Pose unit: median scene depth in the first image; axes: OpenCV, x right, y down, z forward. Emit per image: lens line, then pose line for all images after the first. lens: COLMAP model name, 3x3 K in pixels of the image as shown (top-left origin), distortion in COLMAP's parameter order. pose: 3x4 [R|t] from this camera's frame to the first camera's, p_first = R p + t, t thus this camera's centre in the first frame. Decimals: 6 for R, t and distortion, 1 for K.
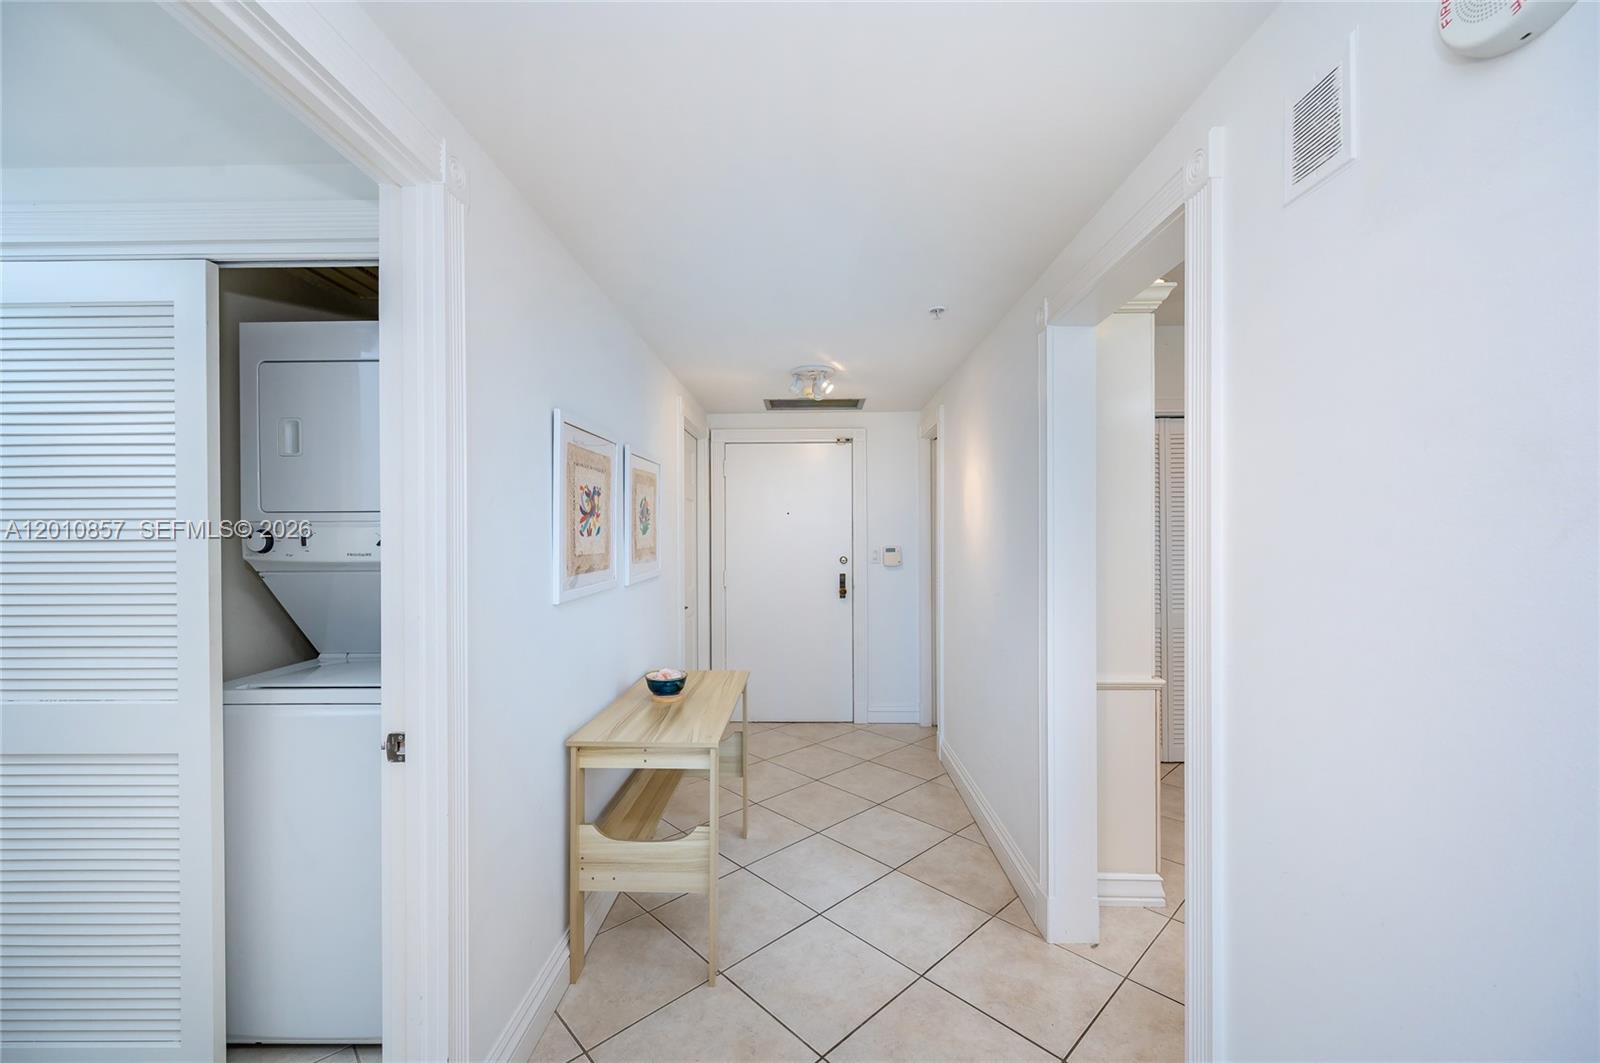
lens RADIAL K [[636.7, 0, 800.0], [0, 636.7, 531.5], [0, 0, 1]] dist [-0.000171, 0.000138]
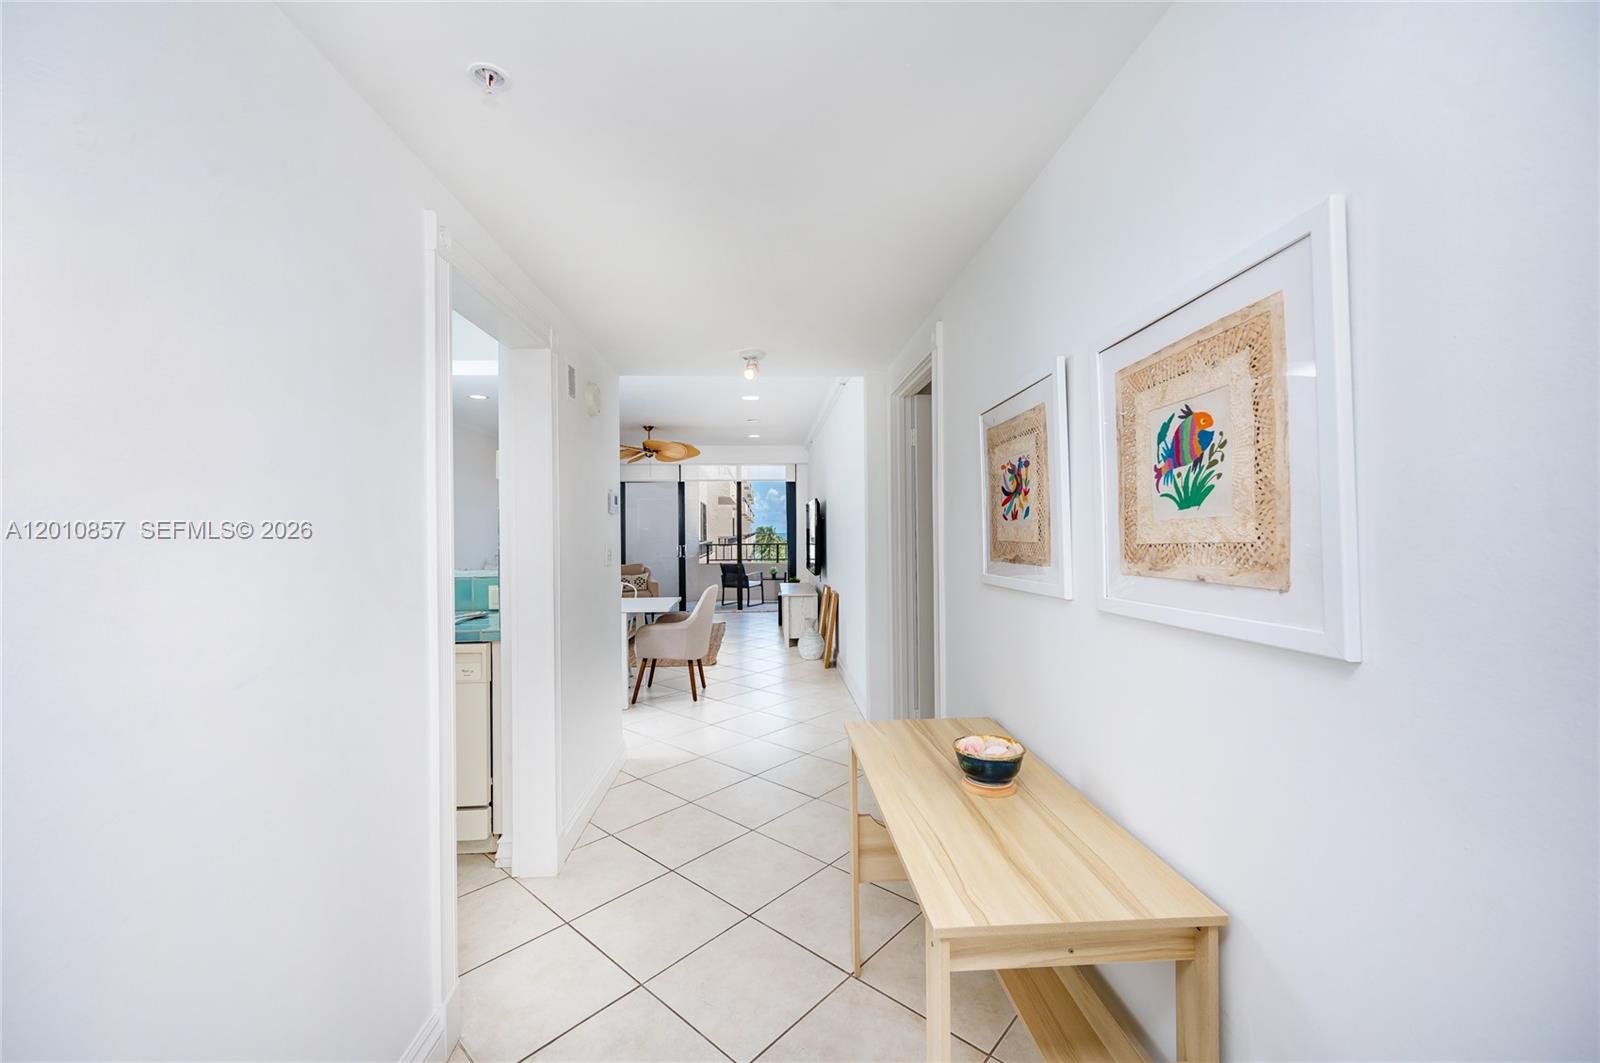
lens RADIAL K [[636.7, 0, 800.0], [0, 636.7, 531.5], [0, 0, 1]] dist [-0.000171, 0.000138]
pose [[-0.996777, 0.015868, -0.078637, 0.018128], [0.016402, 0.999847, -0.006141, 0.023016], [0.078528, -0.007411, -0.996884, 1.793837]]
